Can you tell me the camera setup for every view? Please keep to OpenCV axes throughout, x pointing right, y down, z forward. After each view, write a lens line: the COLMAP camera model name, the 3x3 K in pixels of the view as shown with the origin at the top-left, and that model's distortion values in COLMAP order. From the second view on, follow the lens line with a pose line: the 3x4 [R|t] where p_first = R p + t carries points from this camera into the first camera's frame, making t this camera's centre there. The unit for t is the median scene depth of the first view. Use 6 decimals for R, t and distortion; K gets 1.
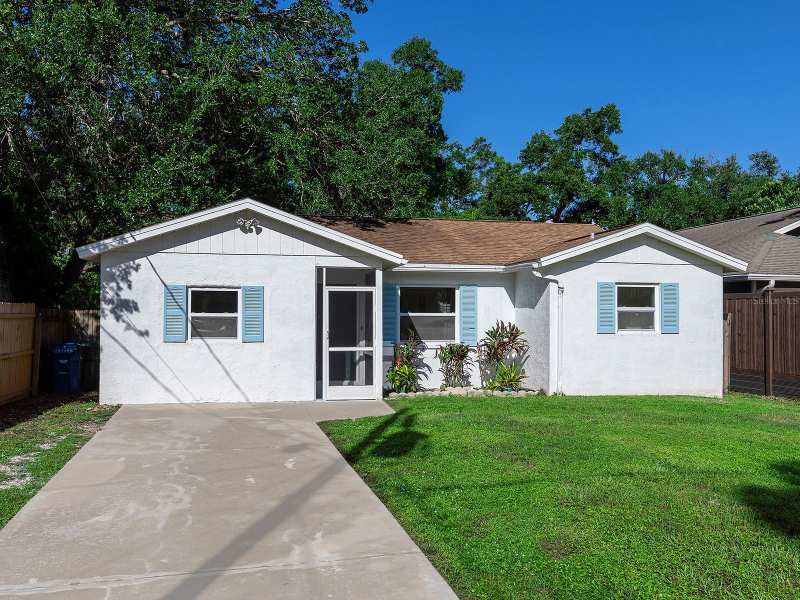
lens RADIAL K [[615.5, 0, 400.0], [0, 615.5, 300.0], [0, 0, 1]] dist [0.006389, 0.001712]
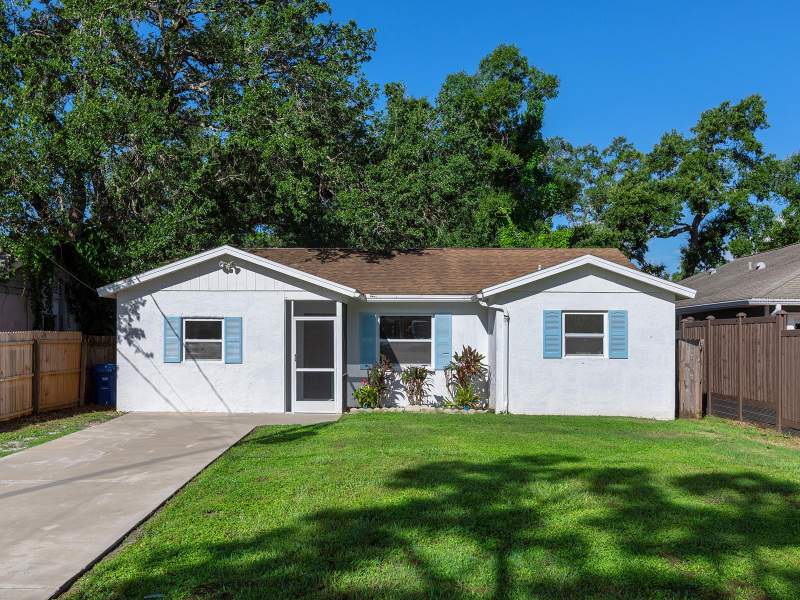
lens RADIAL K [[688.2, 0, 400.2], [0, 688.2, 329.7], [0, 0, 1]] dist [-0.000575, 0.004929]
pose [[0.980248, -0.003351, -0.197746, 0.335762], [0.004687, 0.999969, 0.006289, -0.004229], [0.197719, -0.007092, 0.980233, -0.250927]]
